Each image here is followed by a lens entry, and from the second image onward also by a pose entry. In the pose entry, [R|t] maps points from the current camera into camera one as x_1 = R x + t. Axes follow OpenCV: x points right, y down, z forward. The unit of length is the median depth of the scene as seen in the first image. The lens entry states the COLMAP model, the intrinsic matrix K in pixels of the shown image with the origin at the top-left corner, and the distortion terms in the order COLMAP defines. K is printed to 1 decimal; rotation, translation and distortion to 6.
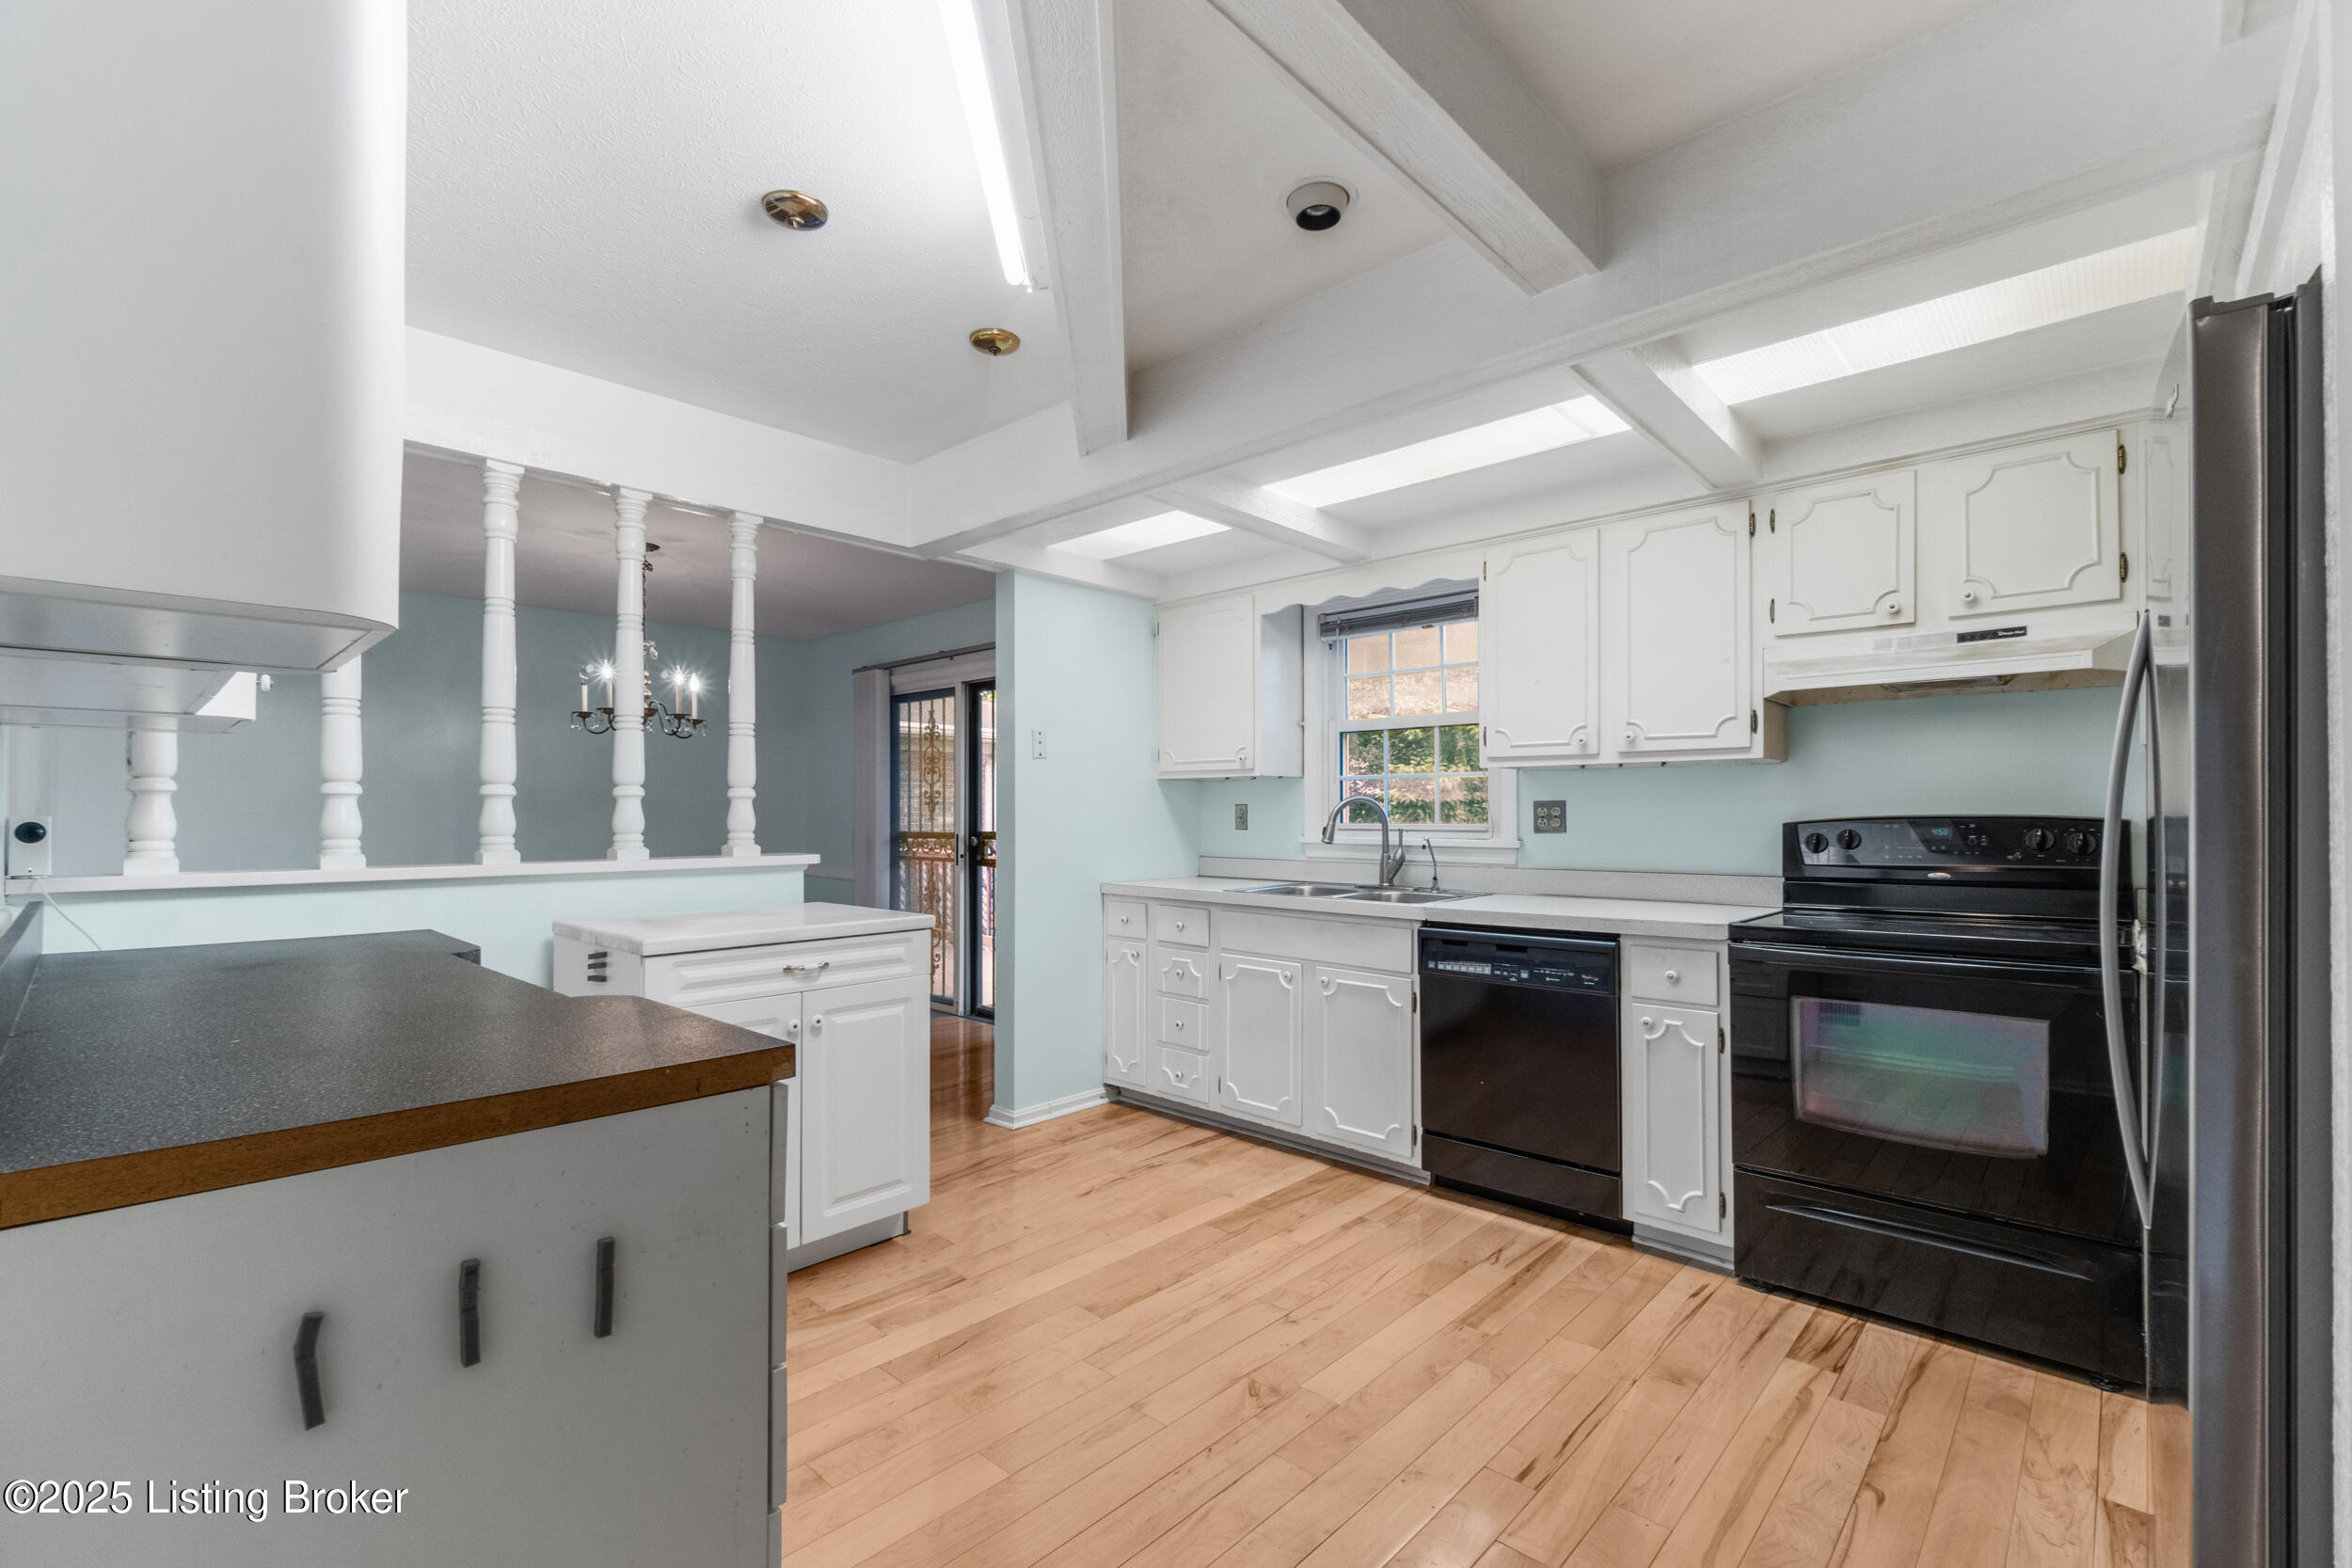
lens RADIAL K [[1028.7, 0, 1160.0], [0, 1028.7, 806.0], [0, 0, 1]] dist [-0.001096, 0.000013]
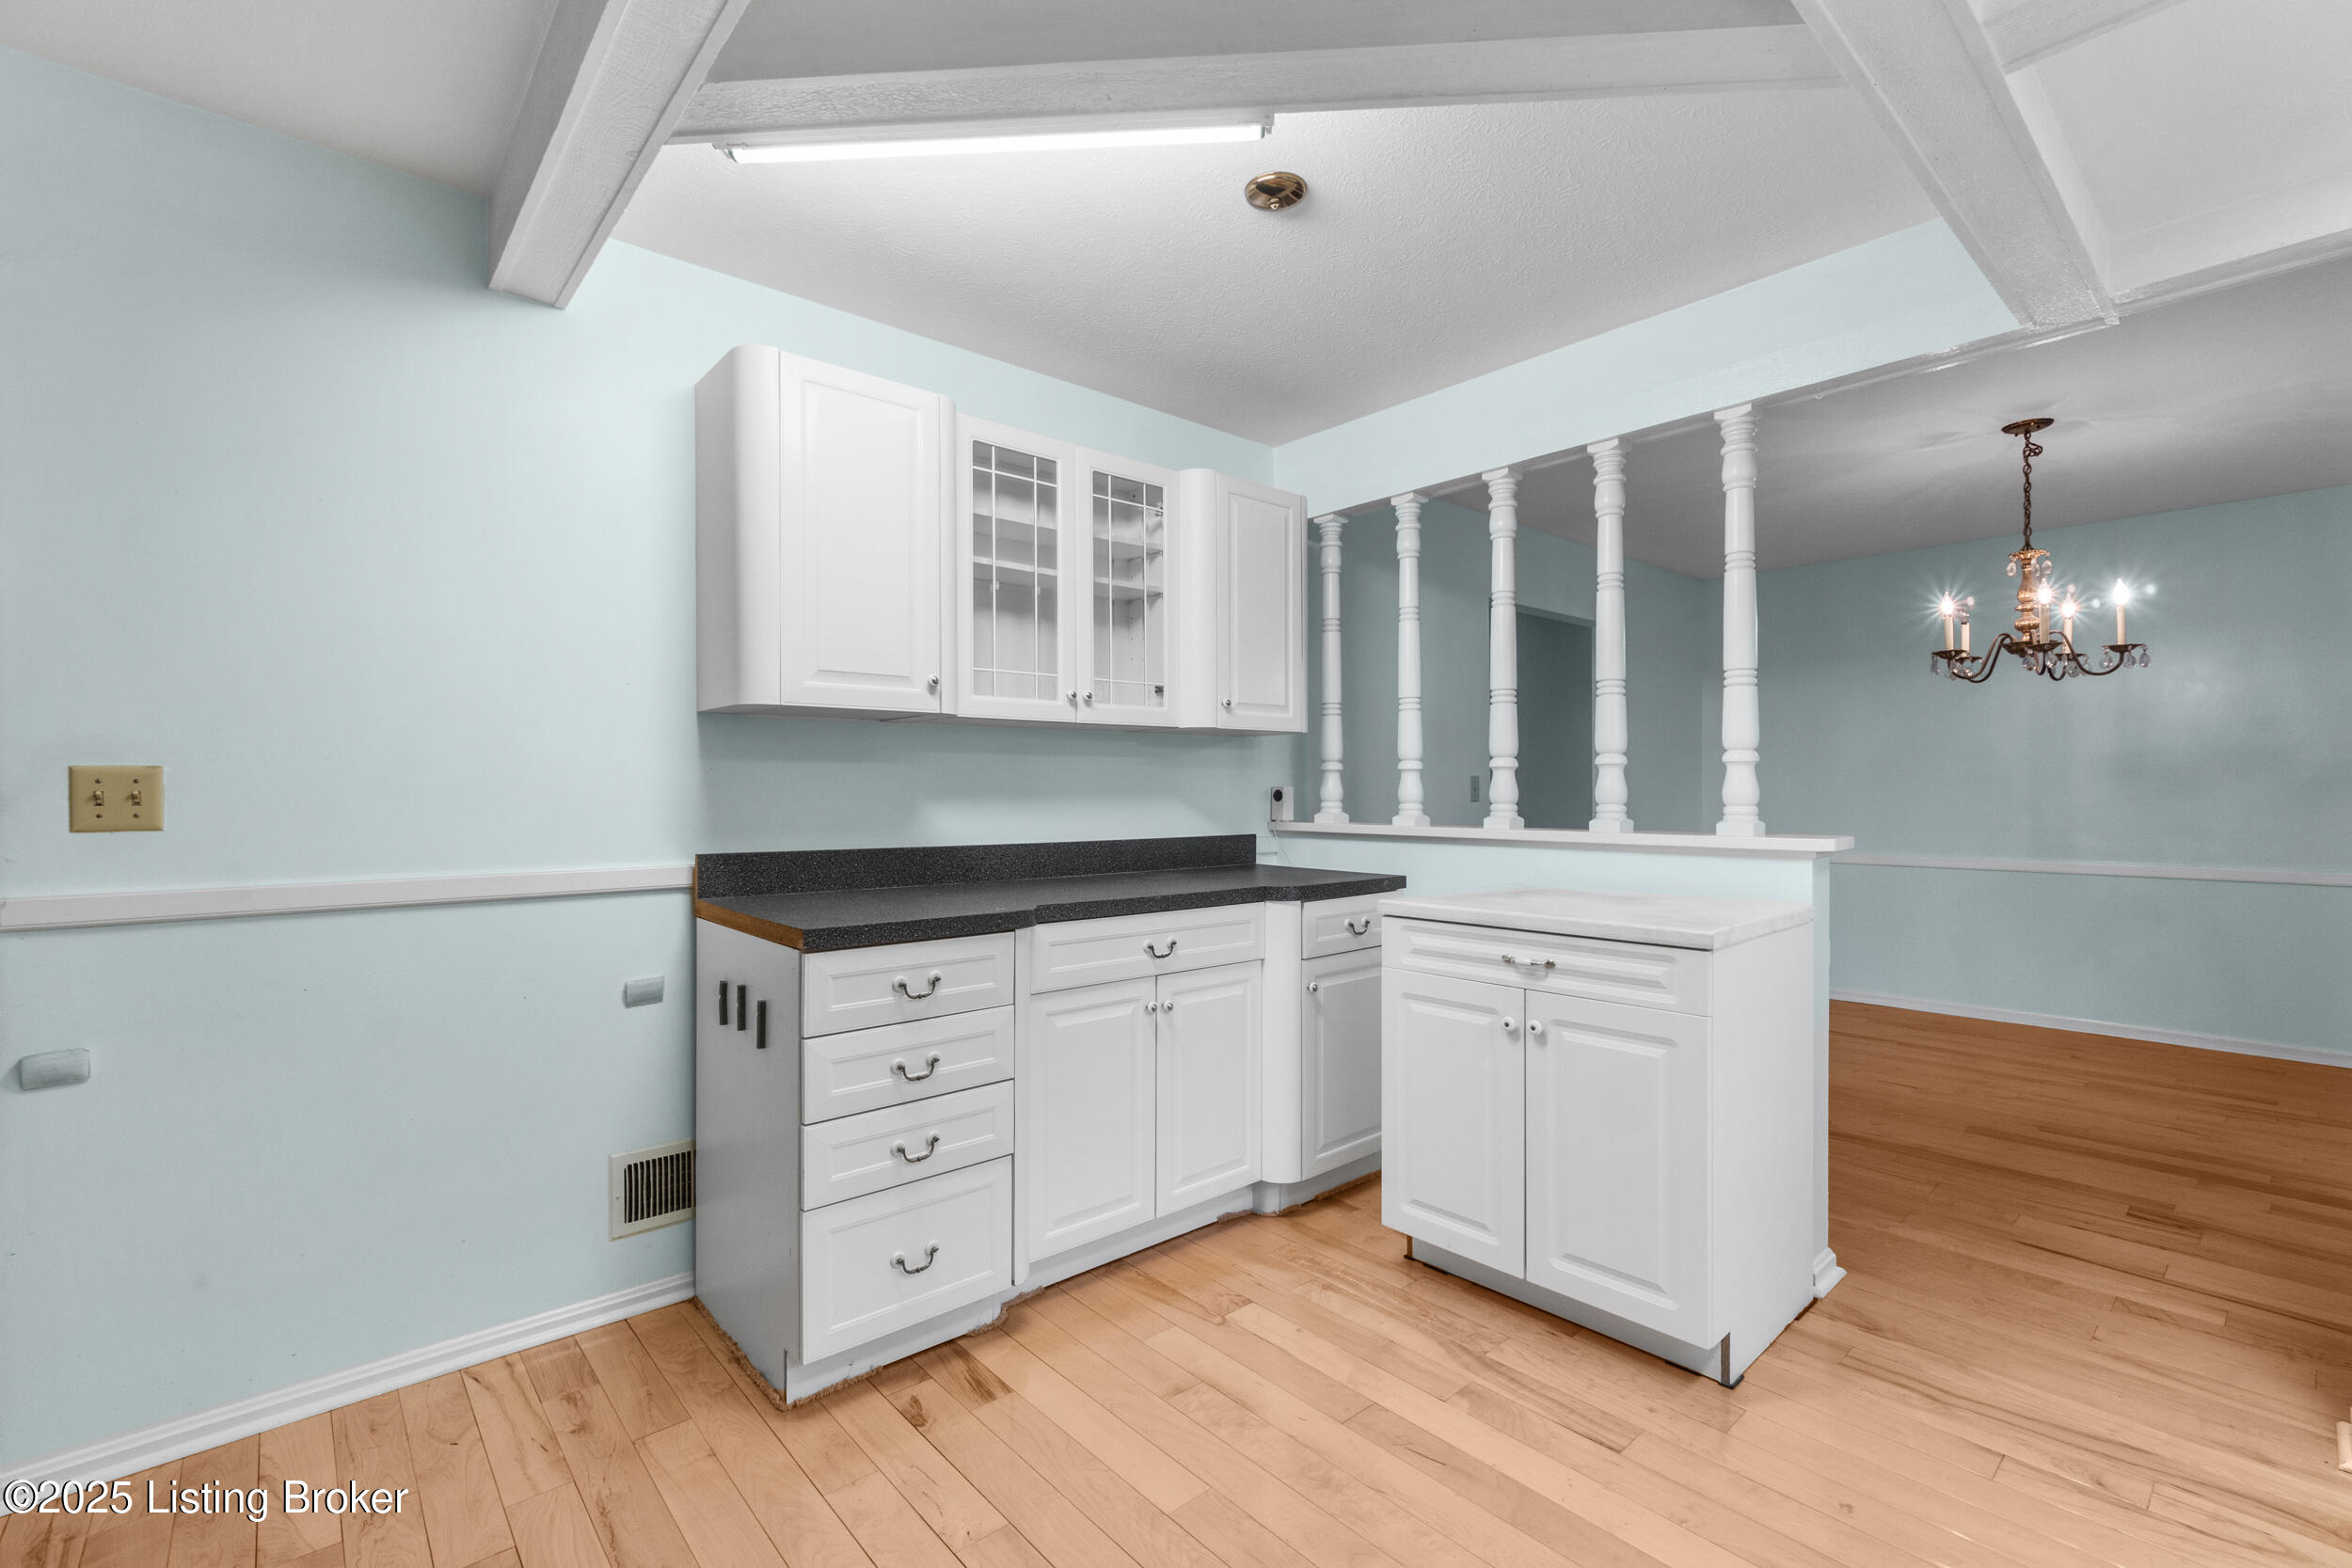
lens RADIAL K [[1028.7, 0, 1160.5], [0, 1028.7, 779.8], [0, 0, 1]] dist [-0.001096, 0.000013]
pose [[-0.100193, -0.004004, -0.994960, 0.471212], [0.013803, 0.999890, -0.005413, 0.003469], [0.994872, -0.014276, -0.100127, 0.672489]]
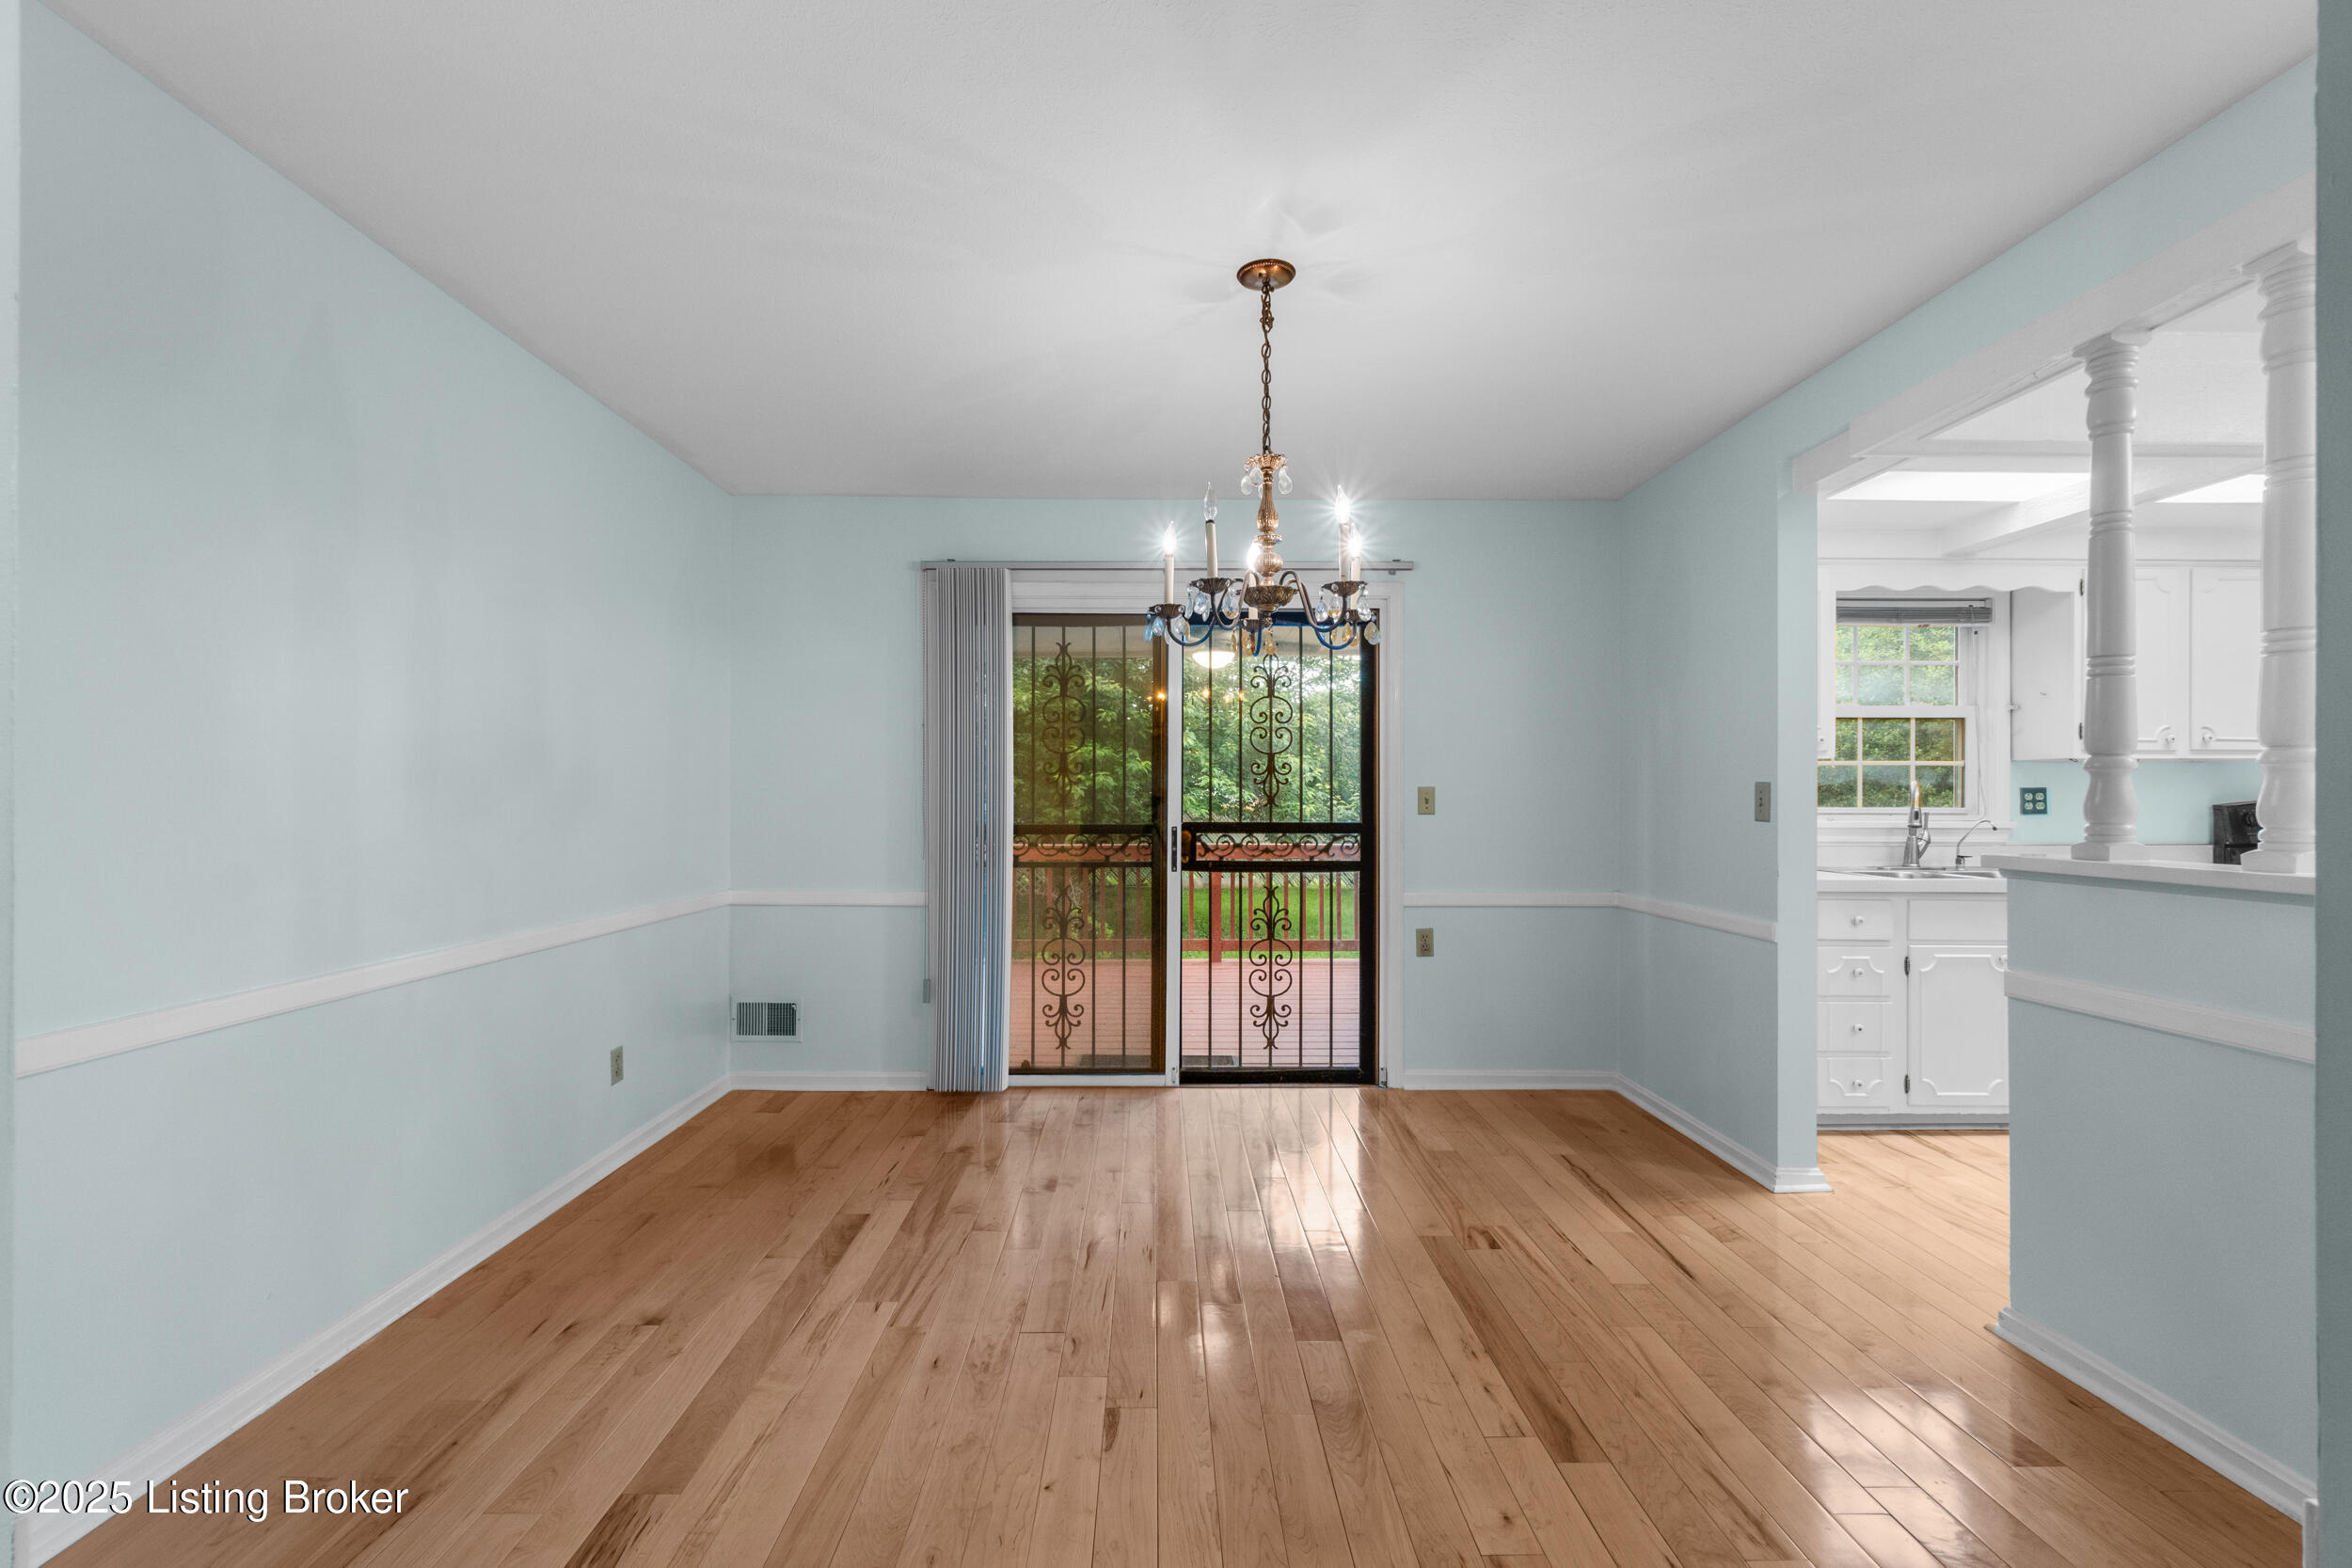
lens RADIAL K [[1028.7, 0, 1176.0], [0, 1028.7, 804.5], [0, 0, 1]] dist [-0.001096, 0.000013]
pose [[0.712608, -0.001636, 0.701560, -1.366500], [-0.007897, 0.999915, 0.010353, 0.011893], [-0.701518, -0.012918, 0.712535, 1.009221]]
